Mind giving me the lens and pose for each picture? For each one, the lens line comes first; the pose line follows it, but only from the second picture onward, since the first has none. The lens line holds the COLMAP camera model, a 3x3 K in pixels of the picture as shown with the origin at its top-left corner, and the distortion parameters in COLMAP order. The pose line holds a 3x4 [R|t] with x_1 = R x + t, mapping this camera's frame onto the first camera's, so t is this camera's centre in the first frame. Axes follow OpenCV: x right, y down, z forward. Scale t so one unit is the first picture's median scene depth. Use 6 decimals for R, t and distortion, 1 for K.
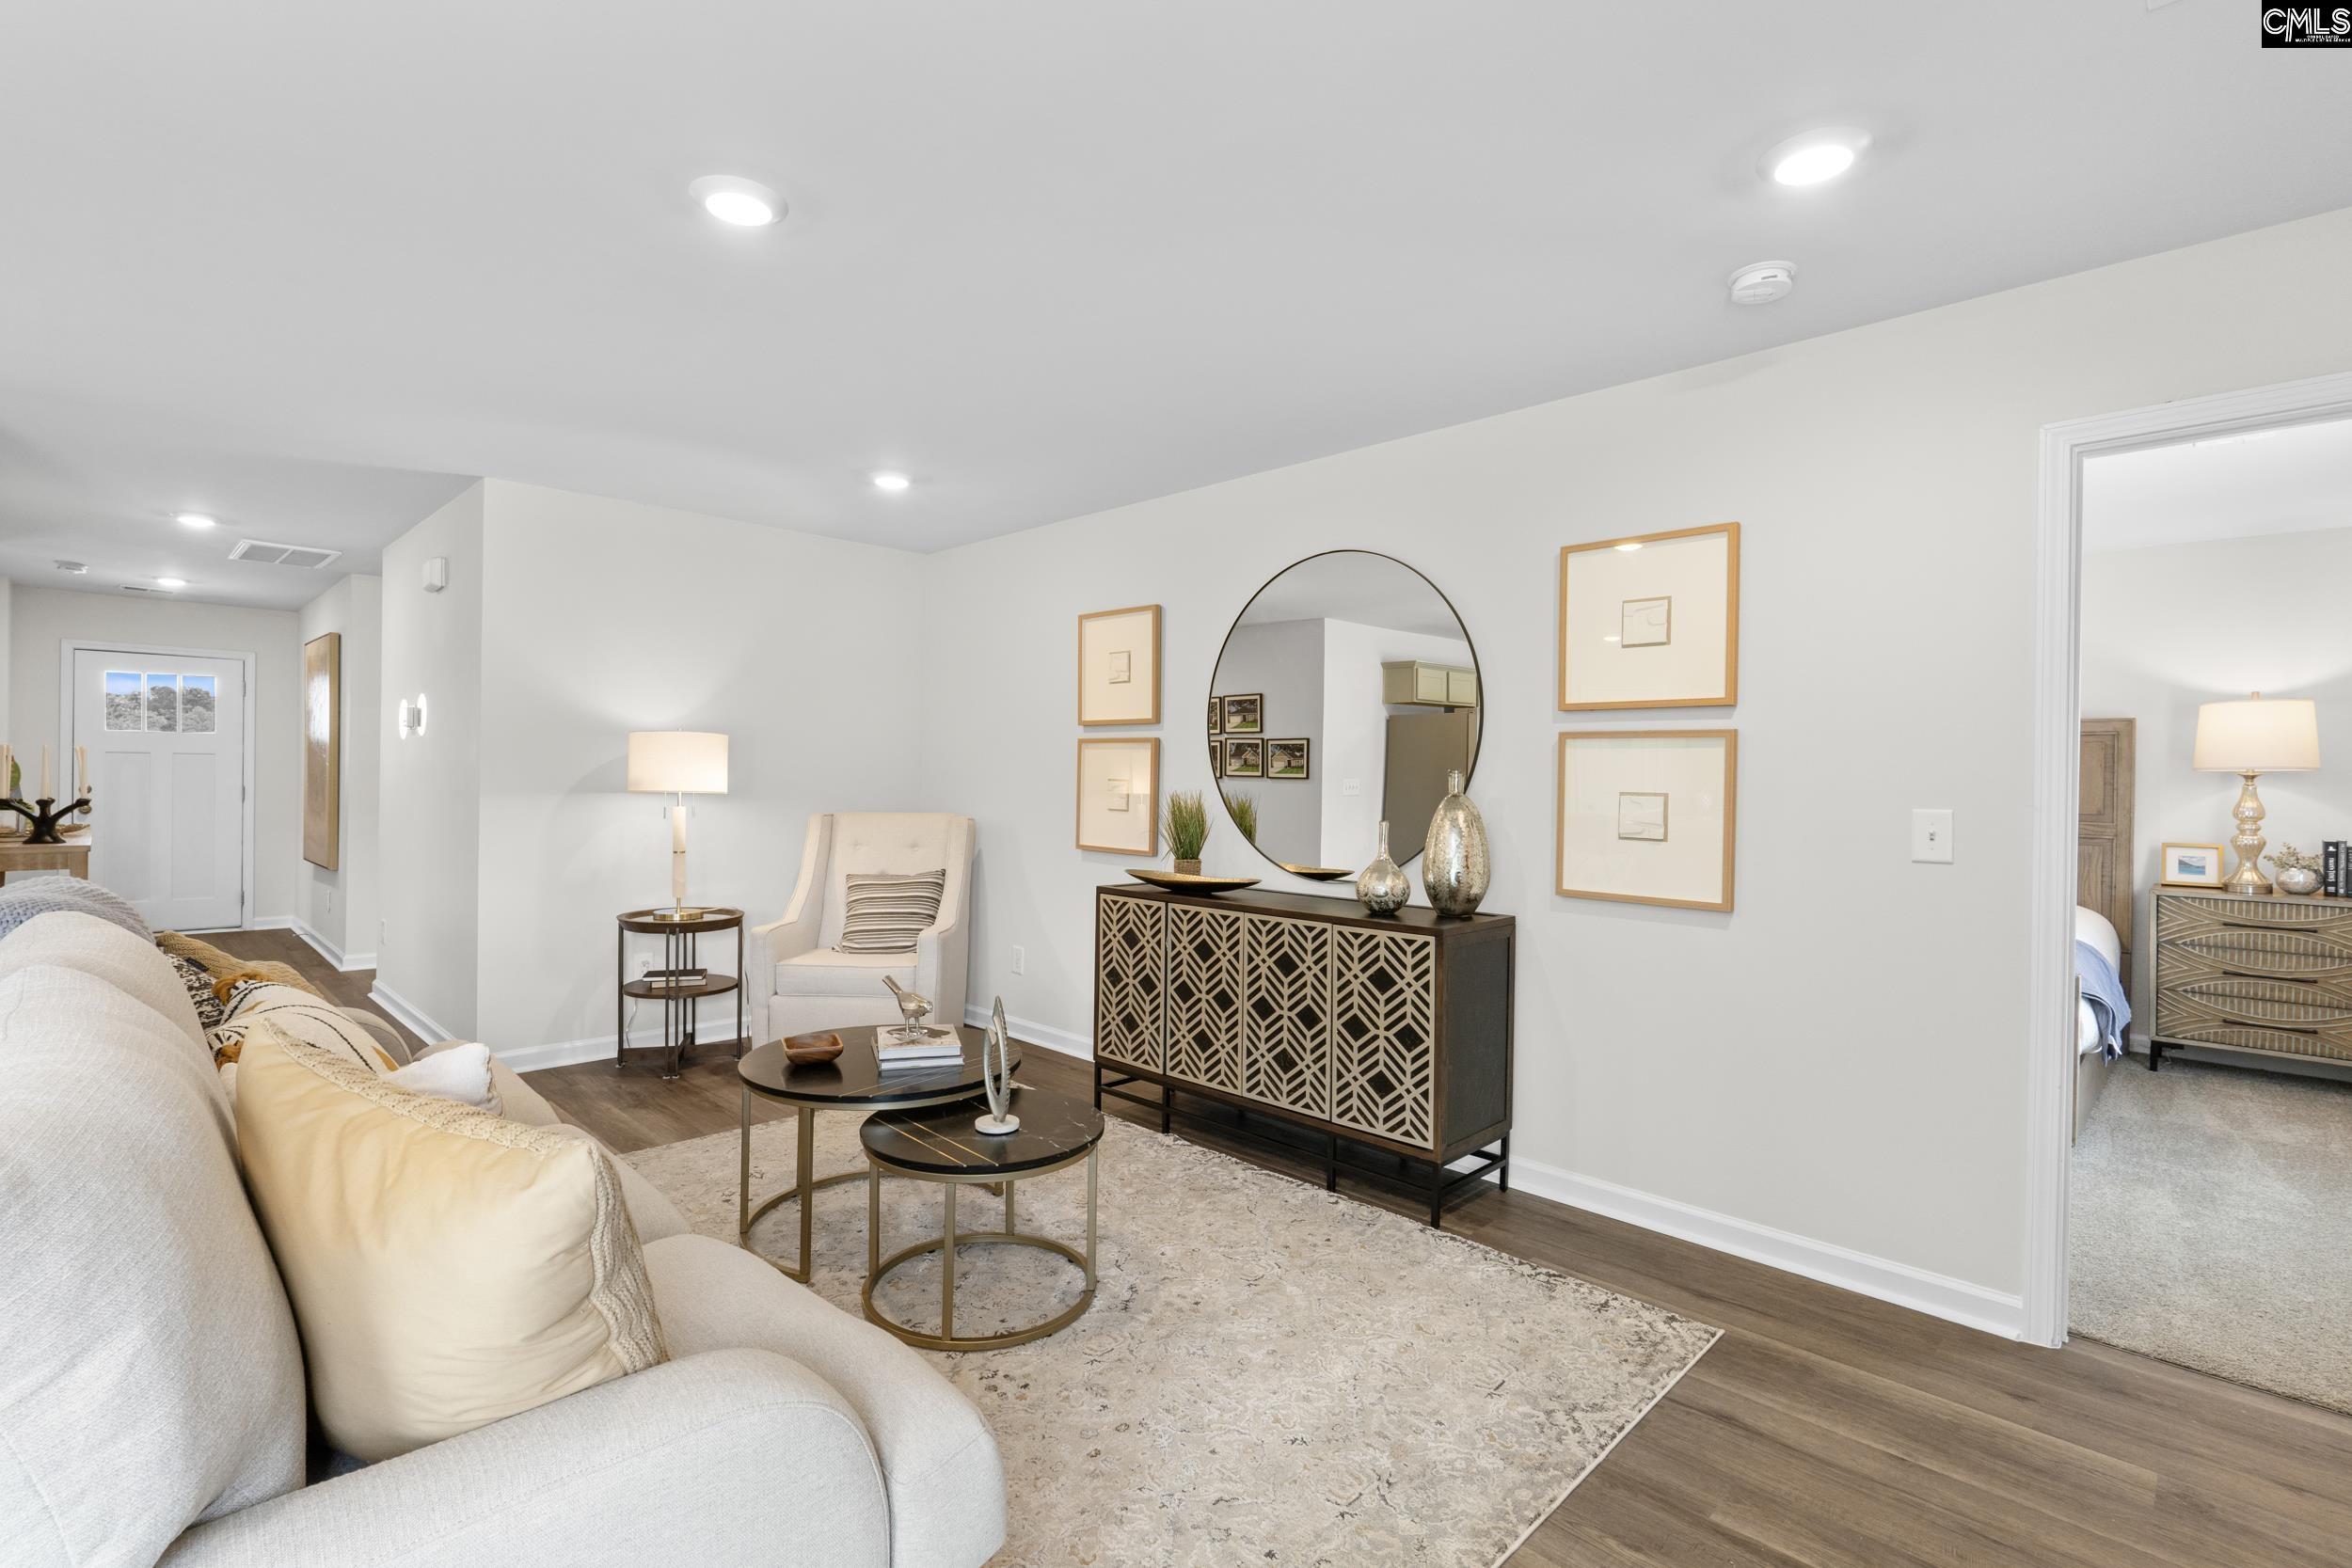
lens RADIAL K [[1081.5, 0, 1177.0], [0, 1081.5, 781.5], [0, 0, 1]] dist [-0.005080, -0.000174]
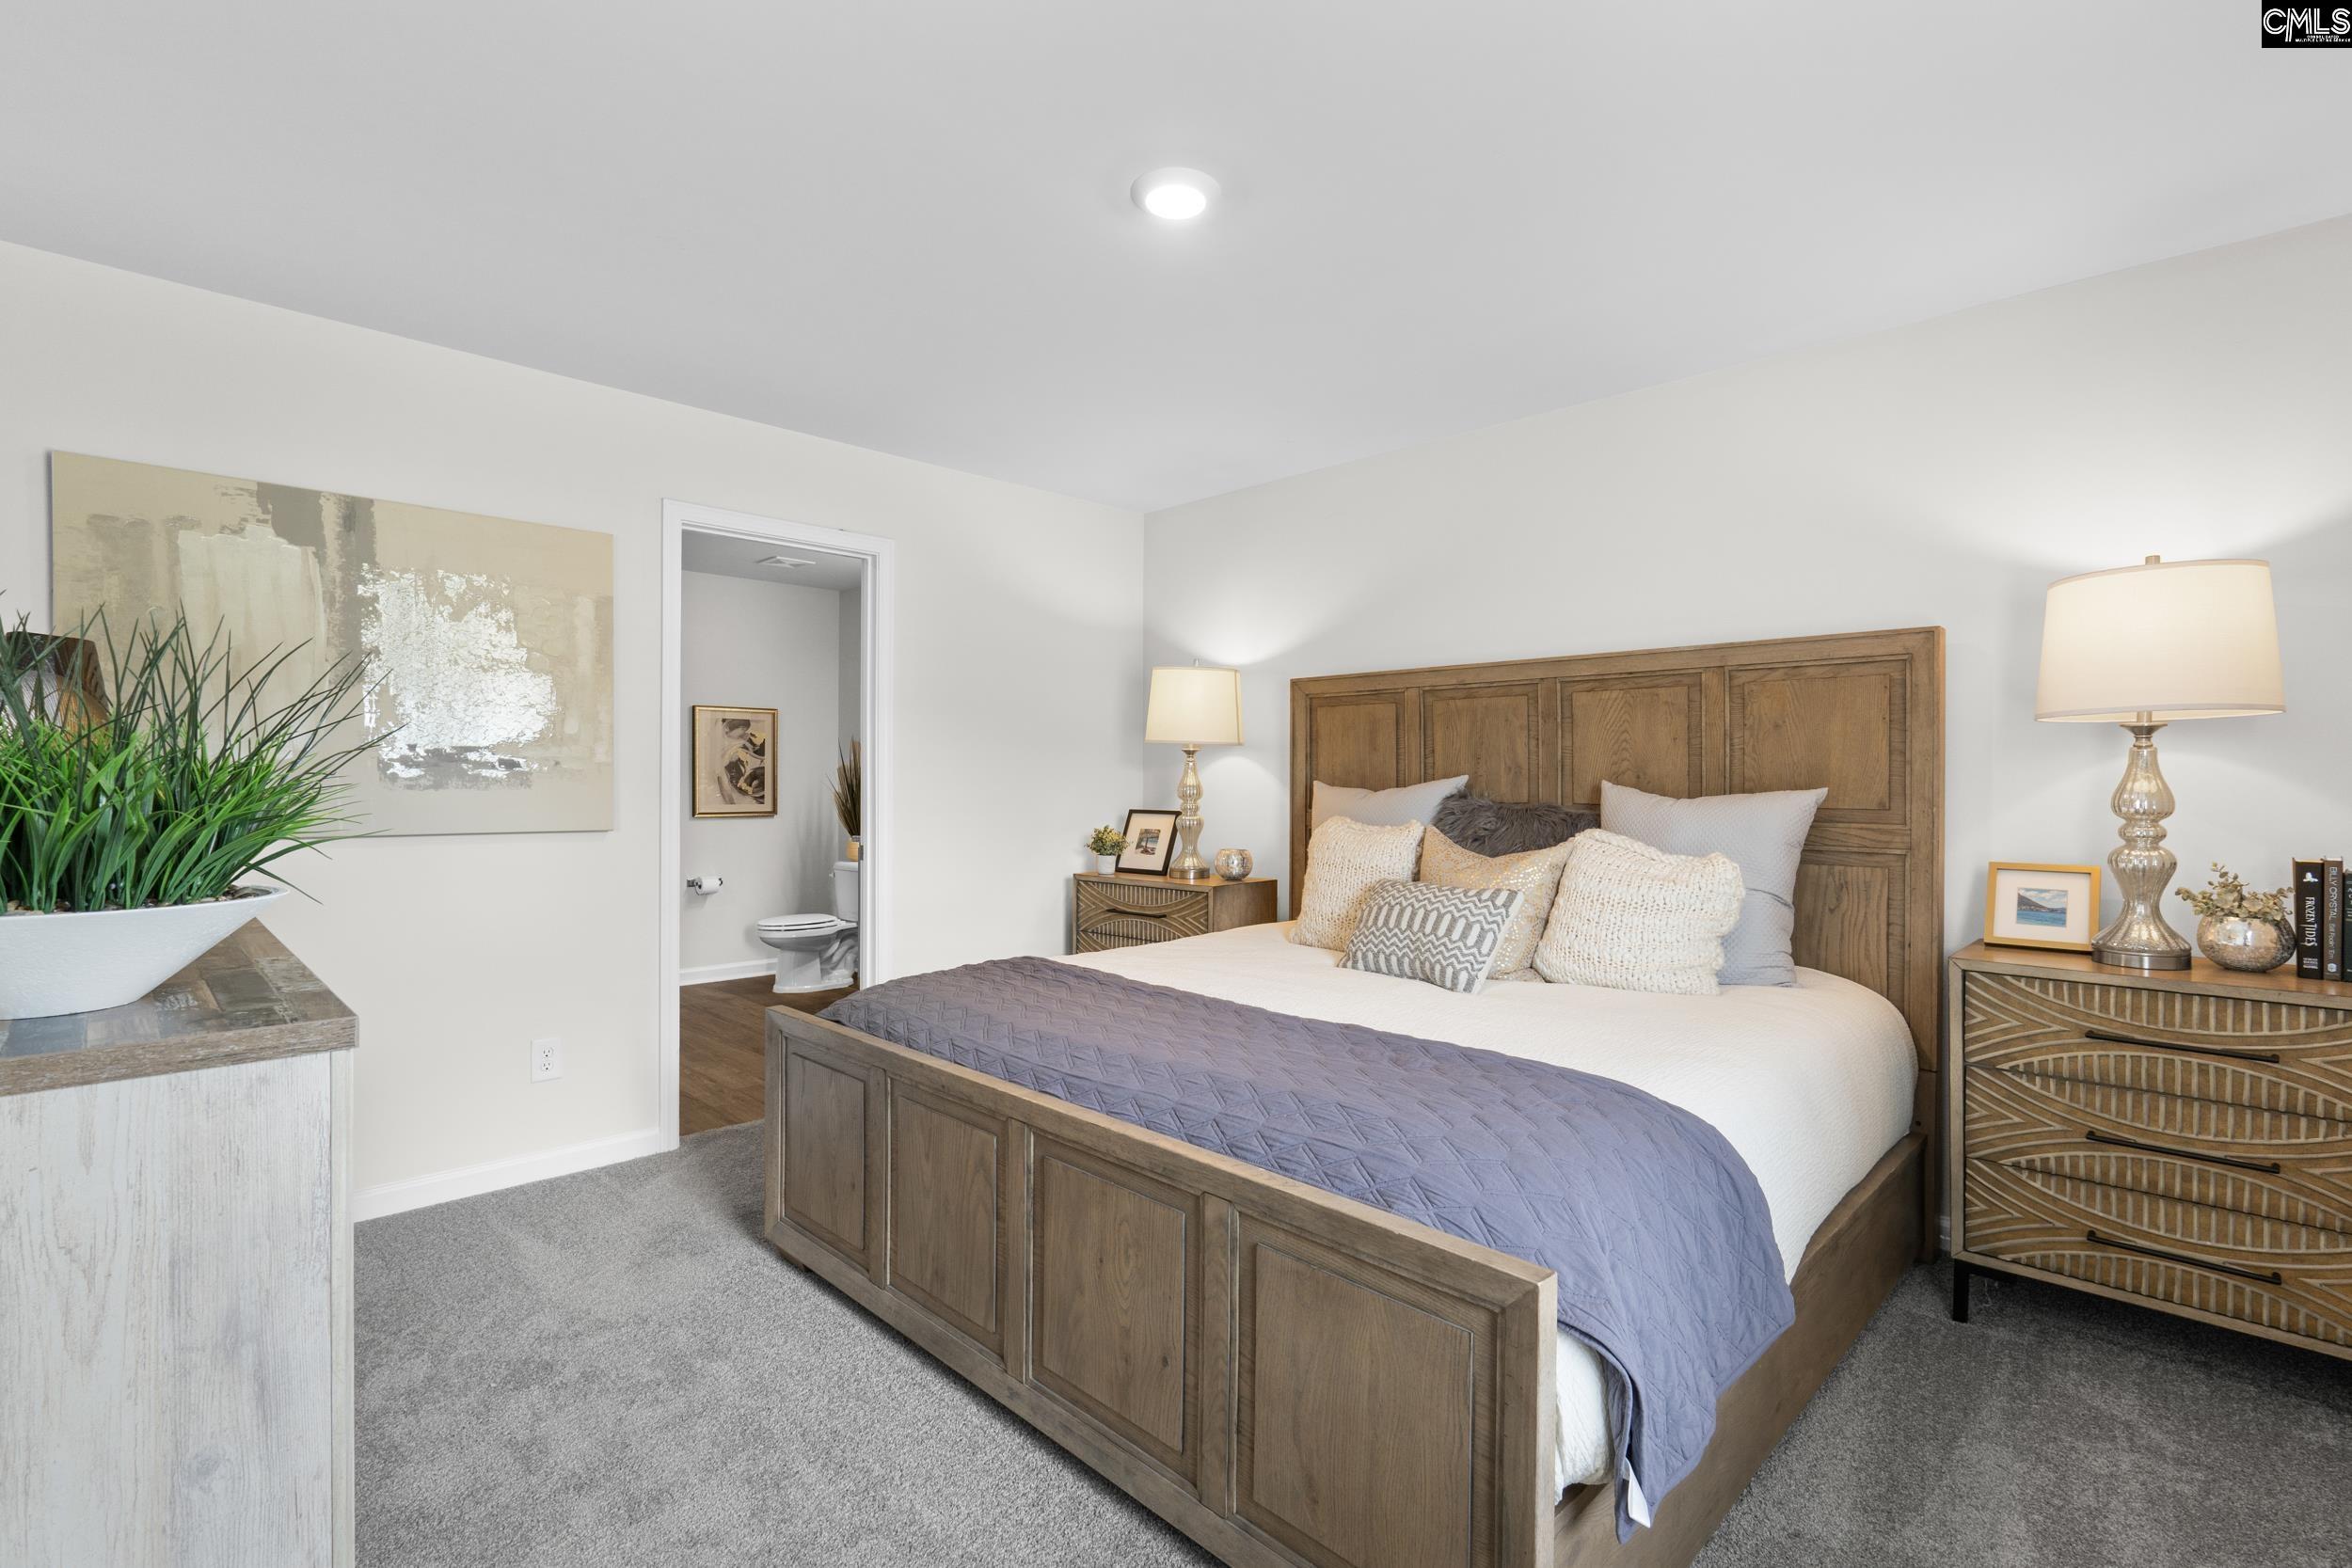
lens RADIAL K [[1081.5, 0, 1175.0], [0, 1081.5, 783.3], [0, 0, 1]] dist [-0.005080, -0.000174]
pose [[0.999866, -0.012795, -0.010232, 0.565911], [0.012808, 0.999917, 0.001149, 0.013938], [0.010217, -0.001280, 0.999947, 0.509461]]
